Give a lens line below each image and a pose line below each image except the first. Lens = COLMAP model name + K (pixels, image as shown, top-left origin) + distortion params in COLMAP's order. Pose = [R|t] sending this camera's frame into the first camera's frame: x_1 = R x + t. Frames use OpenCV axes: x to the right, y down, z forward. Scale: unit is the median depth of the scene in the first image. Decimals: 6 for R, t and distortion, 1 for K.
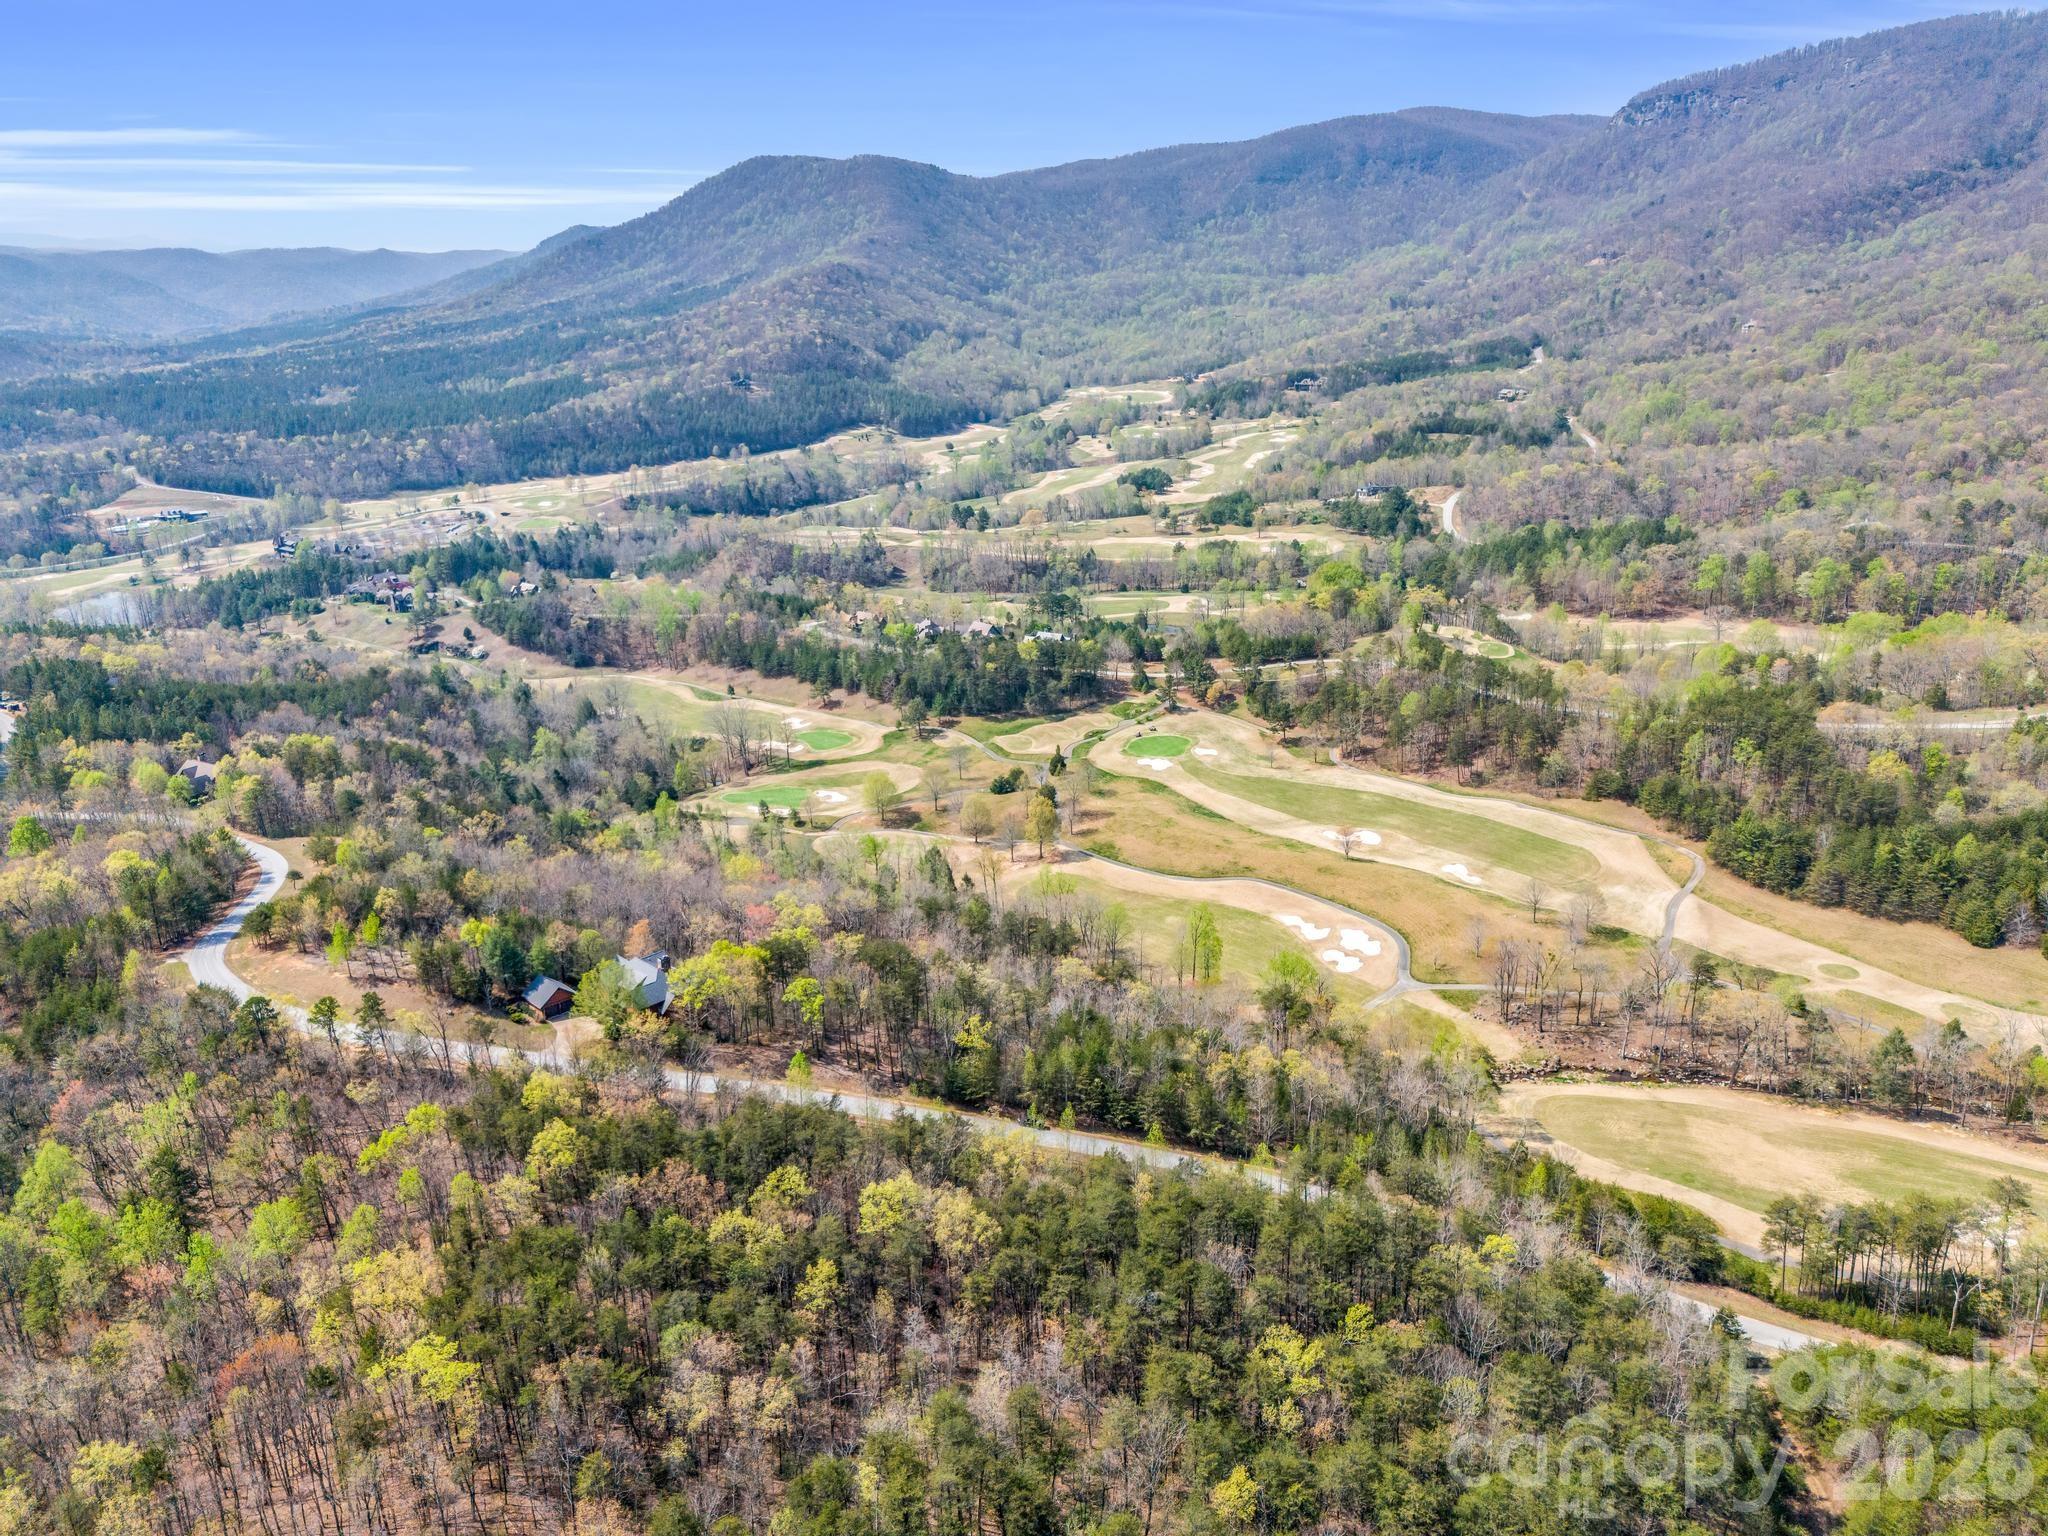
lens RADIAL K [[1438.7, 0, 1027.8], [0, 1438.7, 769.2], [0, 0, 1]] dist [0.021265, -0.024870]
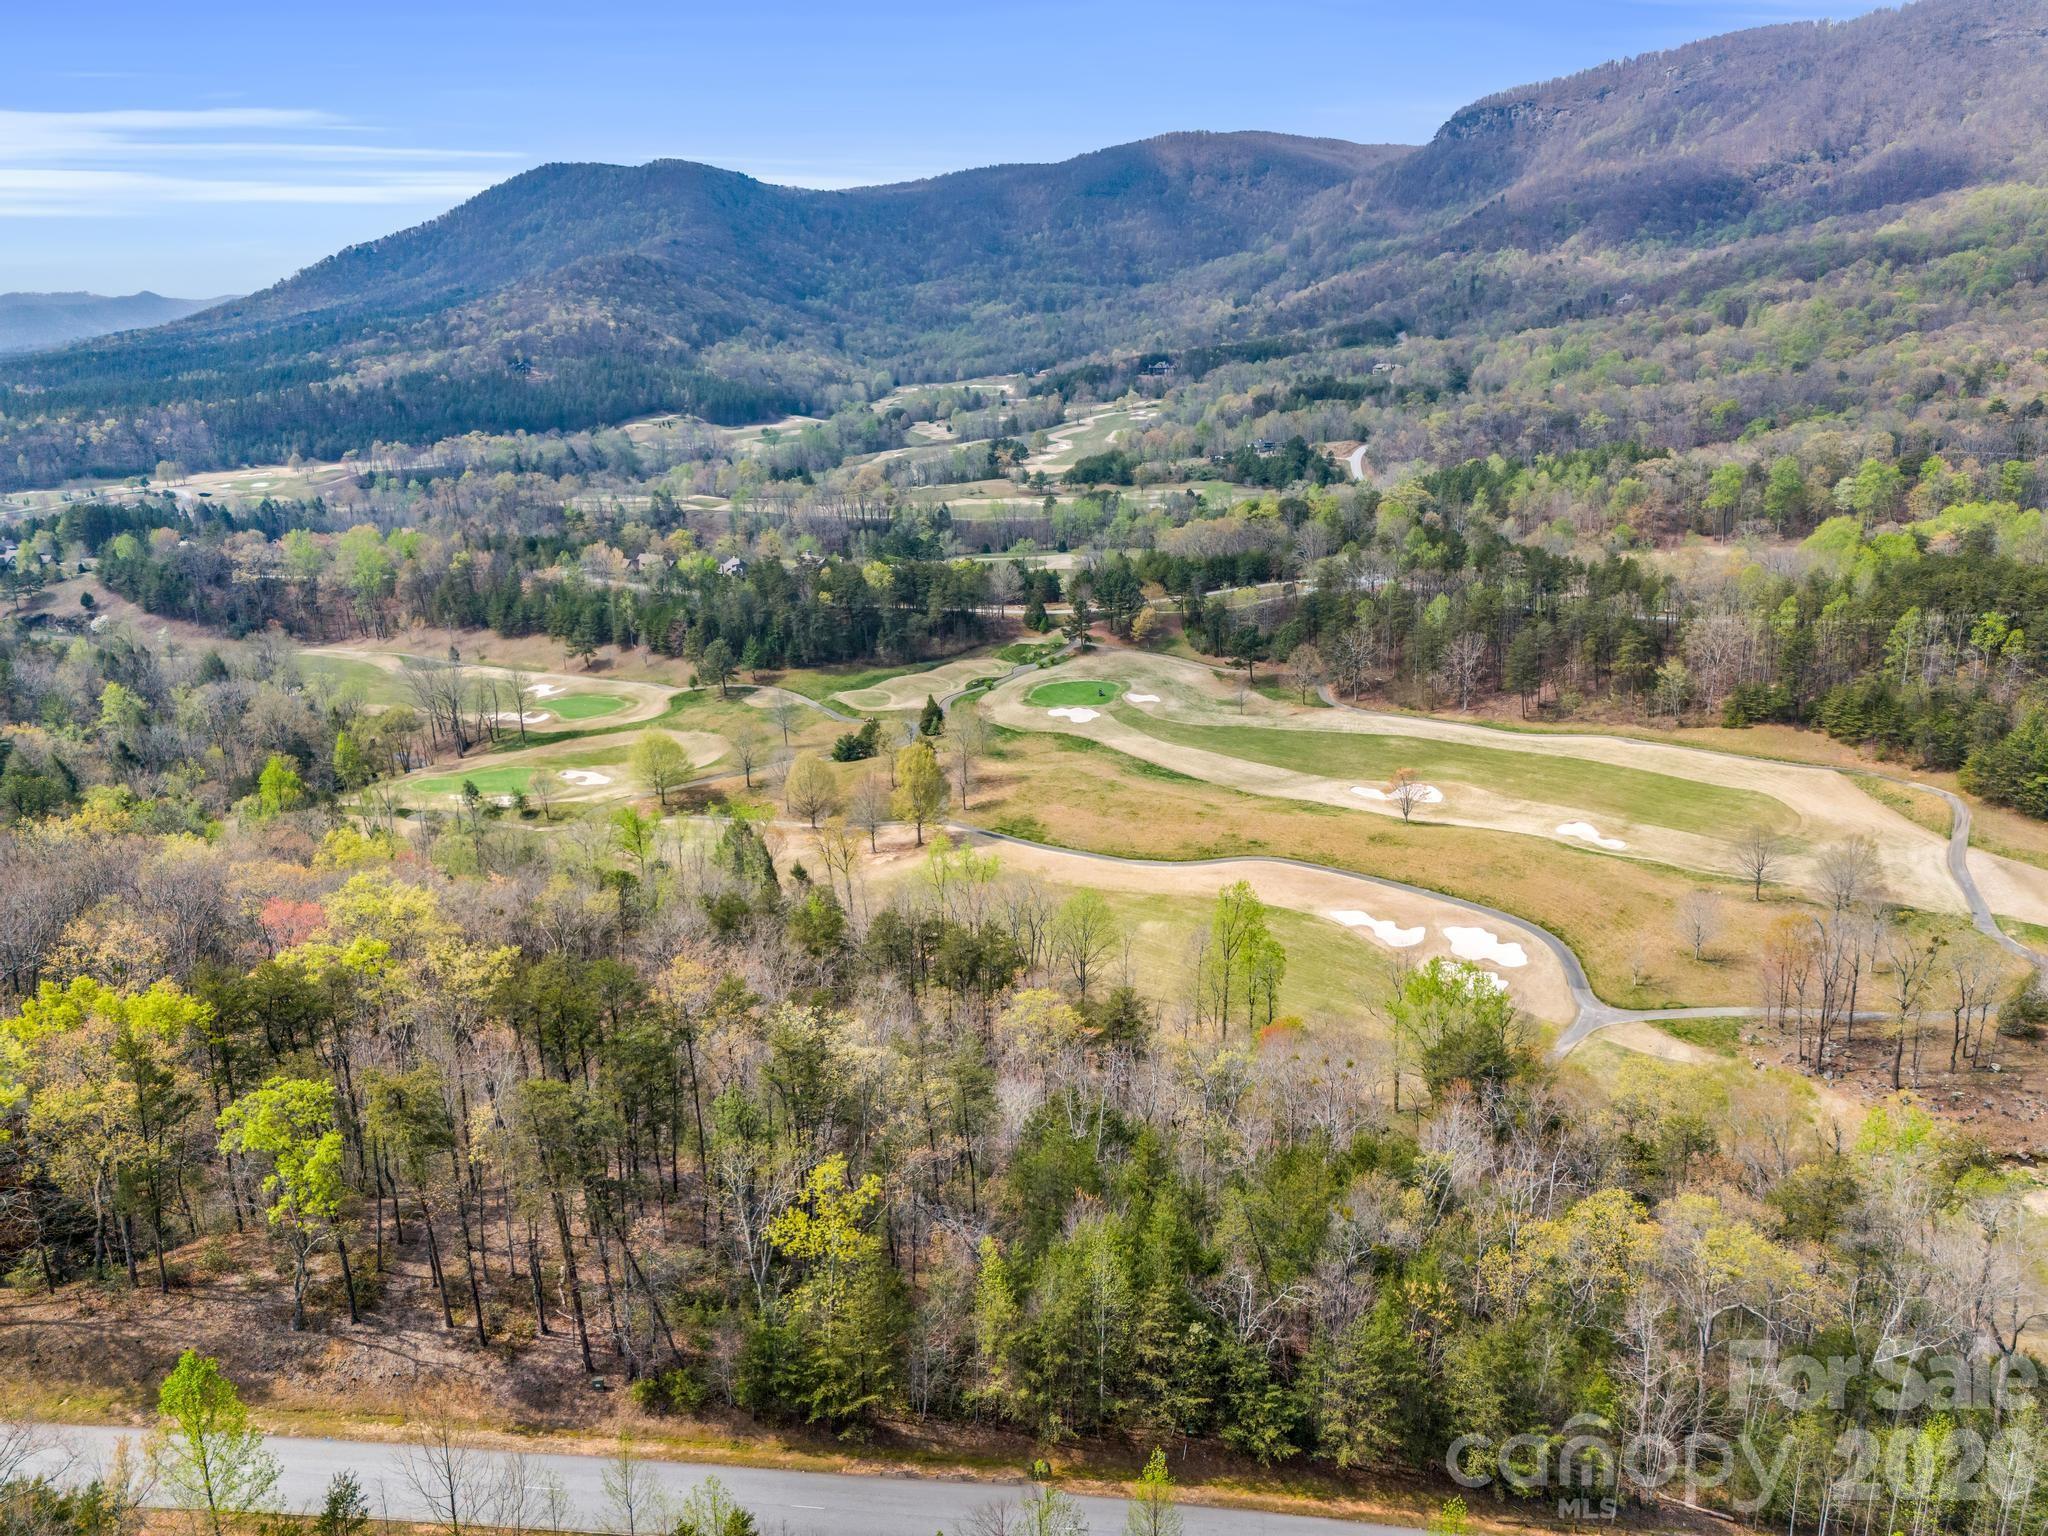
lens RADIAL K [[1438.7, 0, 1018.5], [0, 1438.7, 769.8], [0, 0, 1]] dist [0.021265, -0.024870]
pose [[0.993393, -0.034523, 0.109442, -0.010766], [0.038808, 0.998551, -0.037274, 0.038278], [-0.107997, 0.041275, 0.993294, 0.266866]]
